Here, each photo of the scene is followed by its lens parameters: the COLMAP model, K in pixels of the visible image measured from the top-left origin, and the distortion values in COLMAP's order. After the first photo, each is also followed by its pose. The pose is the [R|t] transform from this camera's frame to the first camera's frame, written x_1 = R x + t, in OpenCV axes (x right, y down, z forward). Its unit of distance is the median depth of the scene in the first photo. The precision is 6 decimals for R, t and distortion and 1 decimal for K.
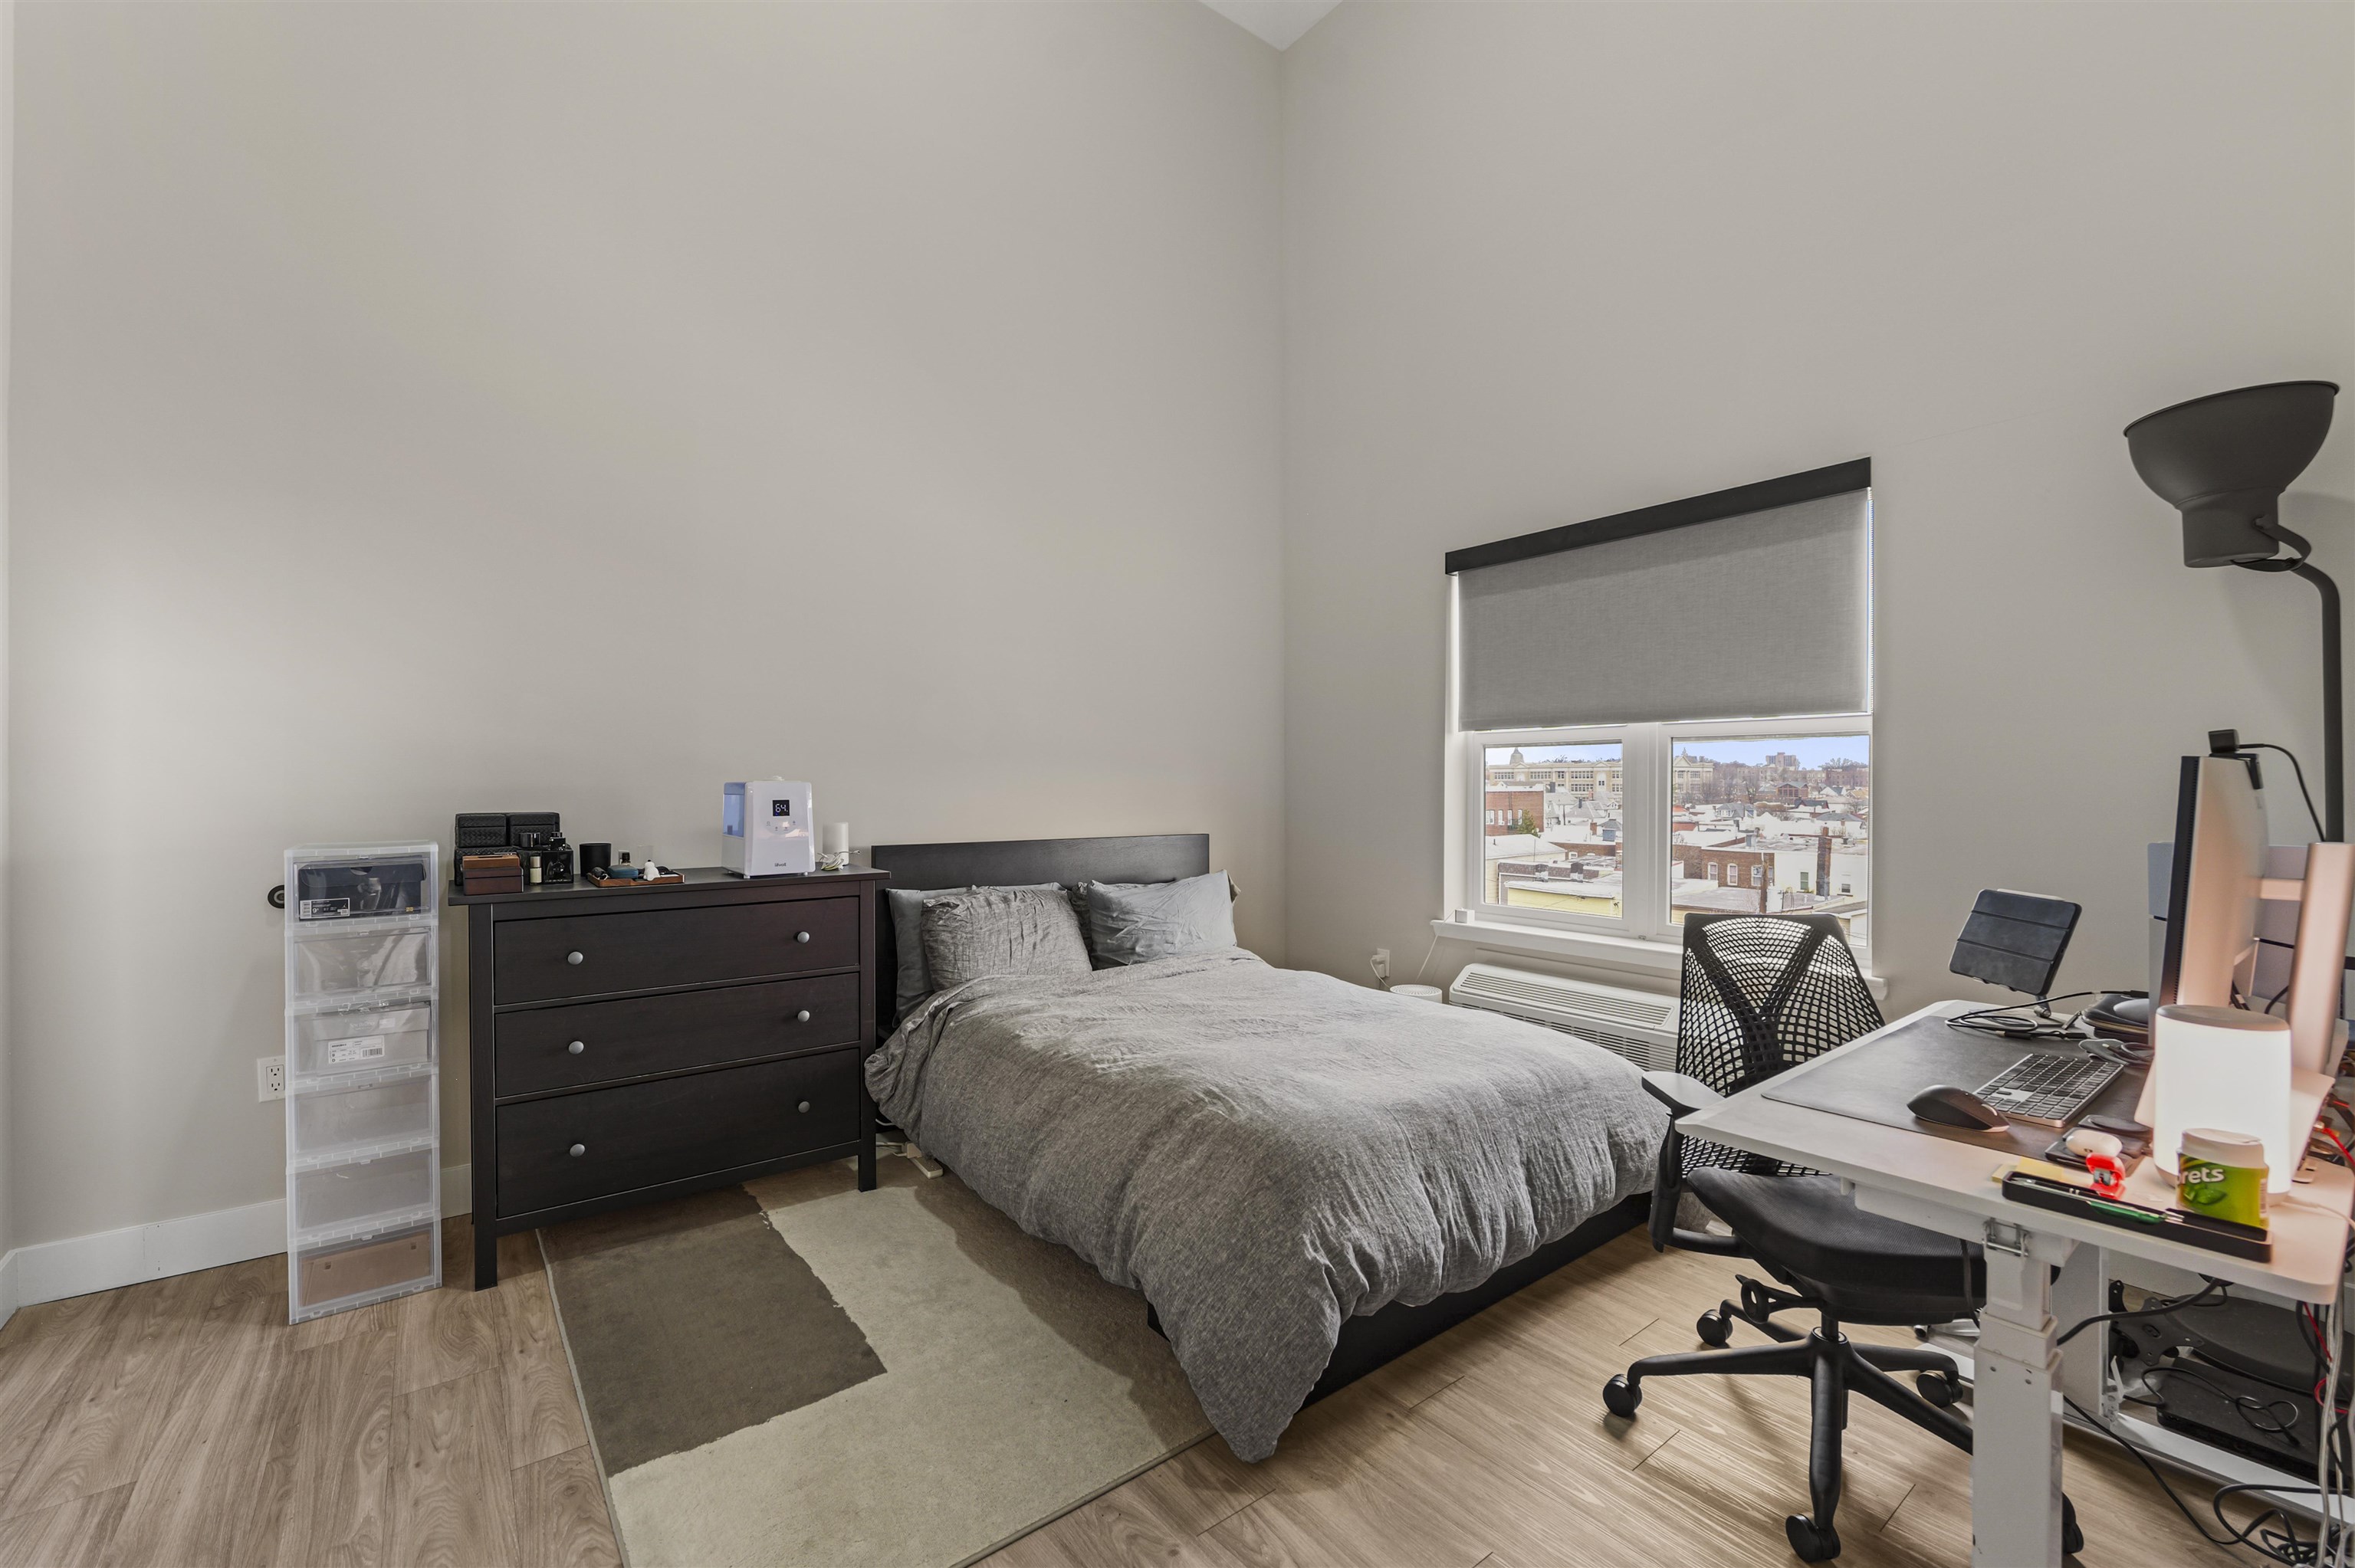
lens RADIAL K [[989.5, 0, 1177.5], [0, 989.5, 784.0], [0, 0, 1]] dist [-0.001389, 0.000852]
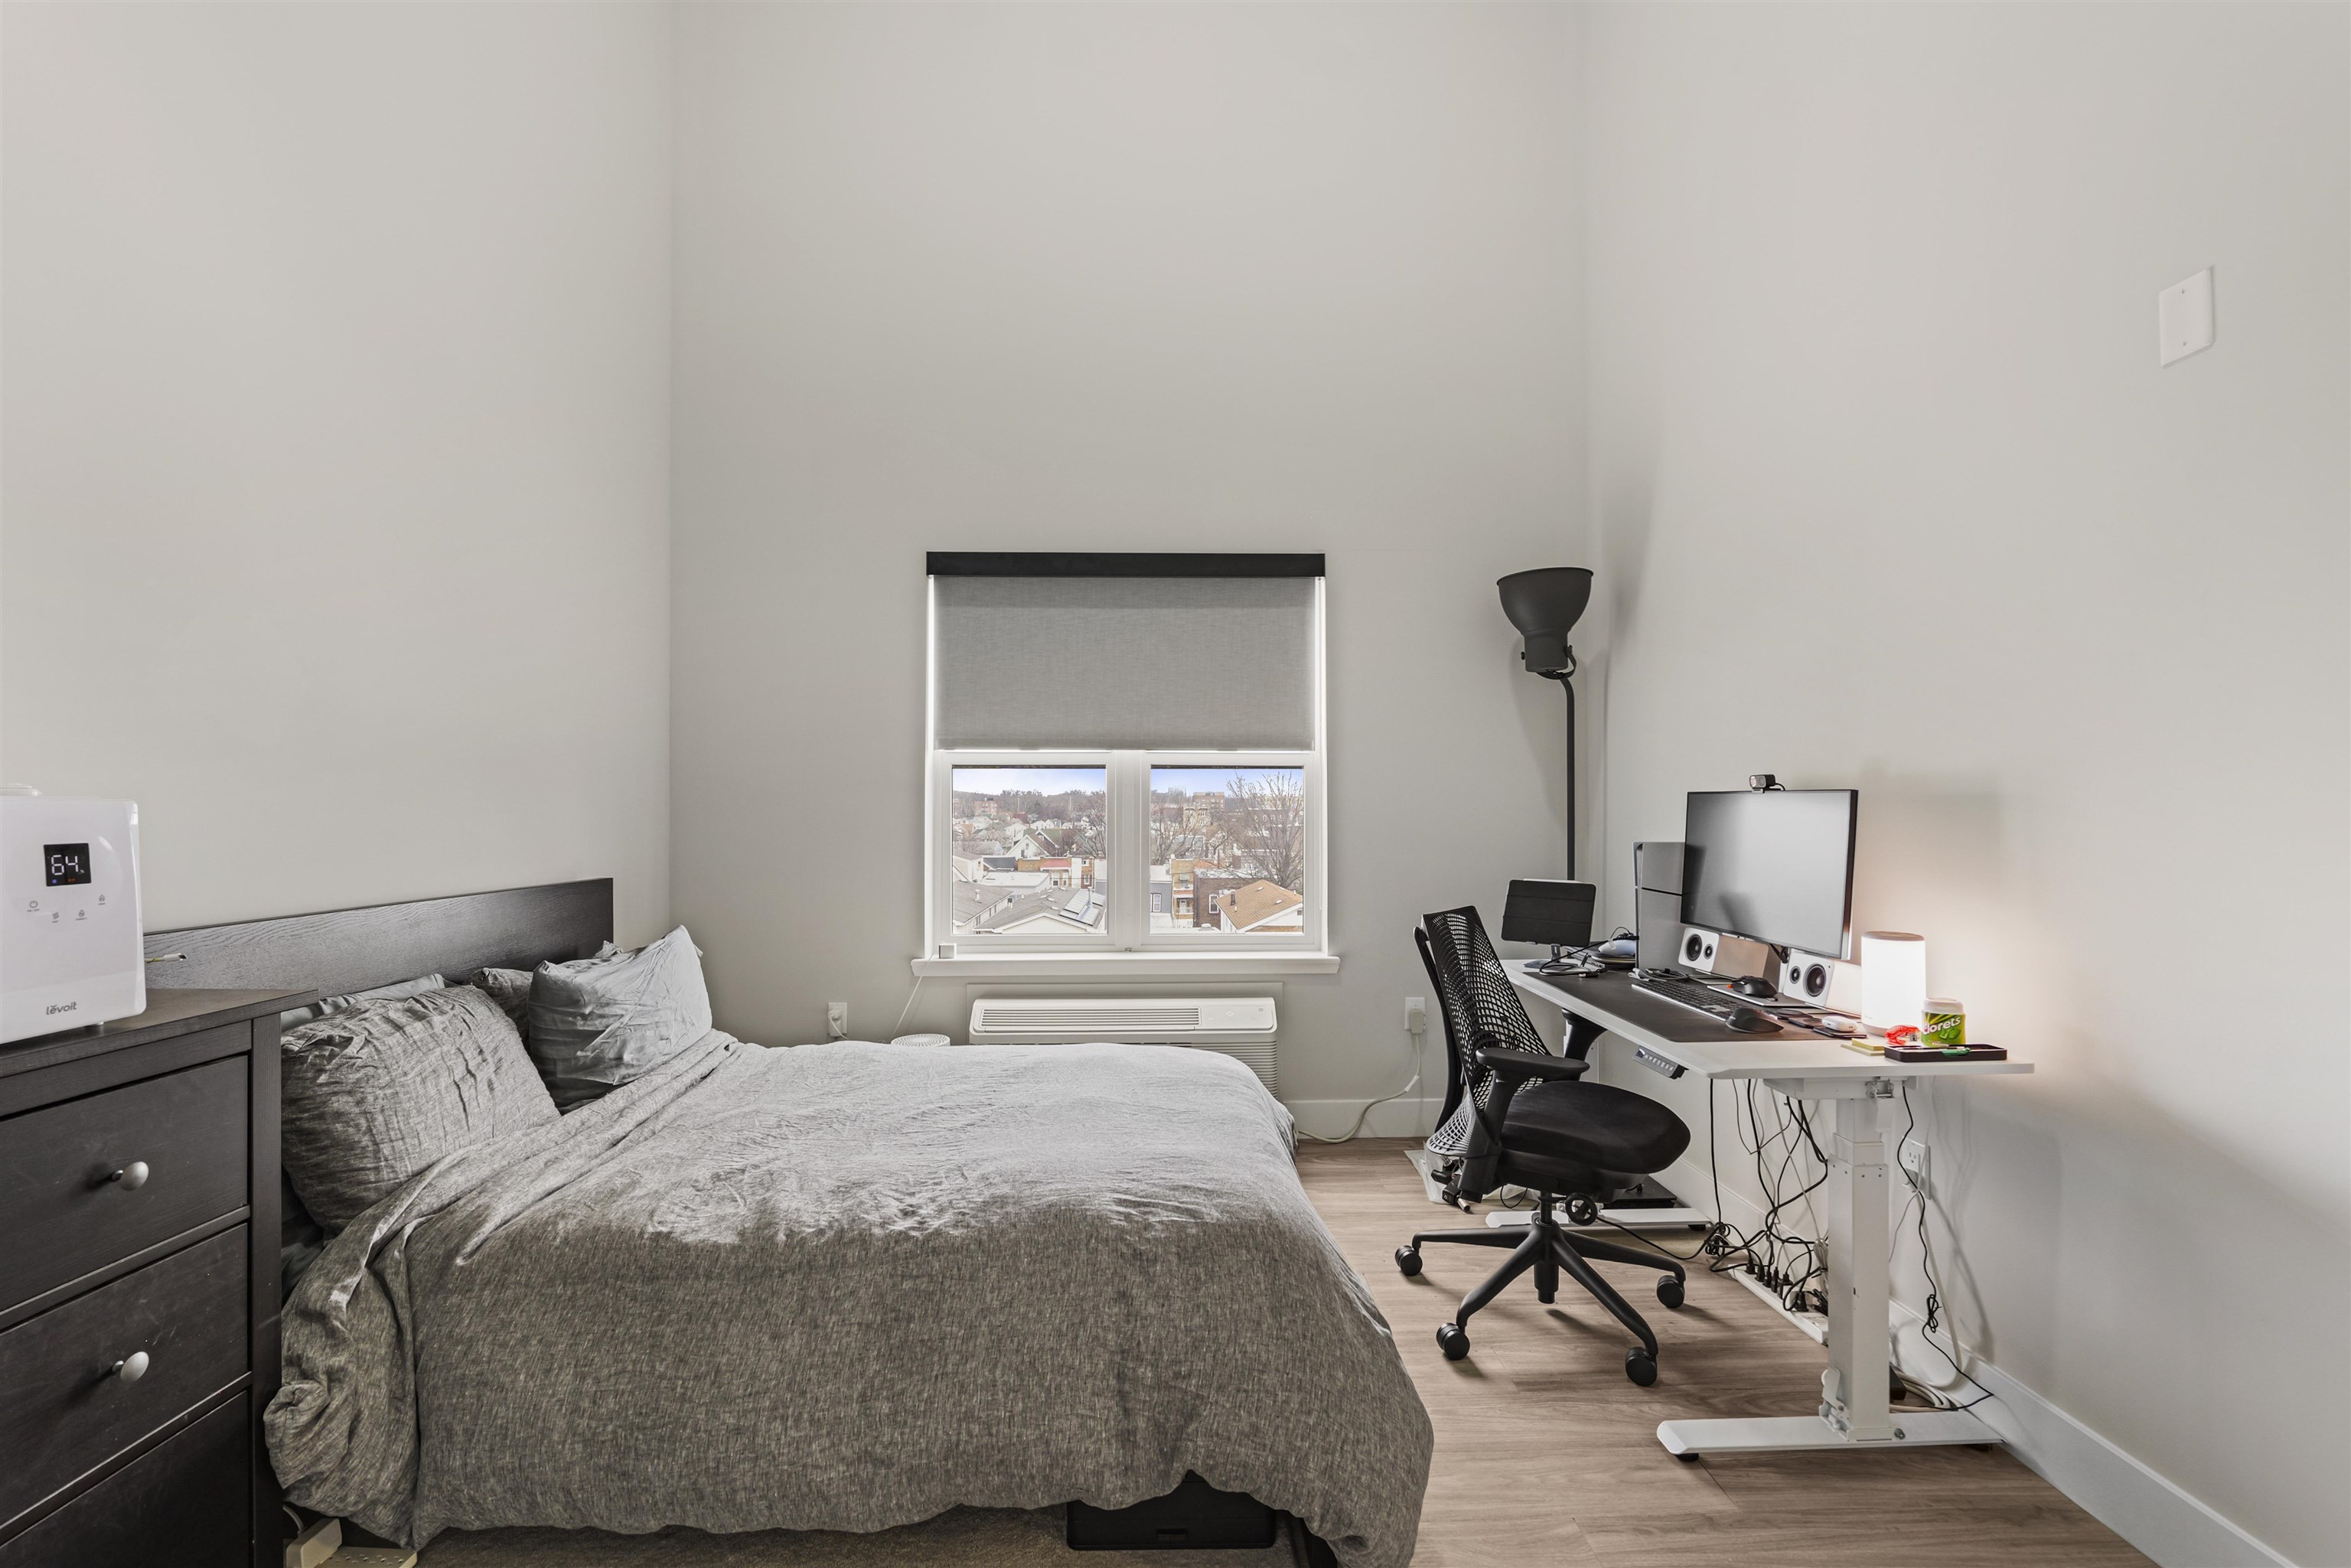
lens RADIAL K [[987.9, 0, 1175.5], [0, 987.9, 784.0], [0, 0, 1]] dist [-0.001389, 0.000852]
pose [[0.590271, 0.018780, 0.806987, -0.393641], [0.000925, 0.999713, -0.023941, 0.001438], [-0.807205, 0.014878, 0.590084, 0.345301]]
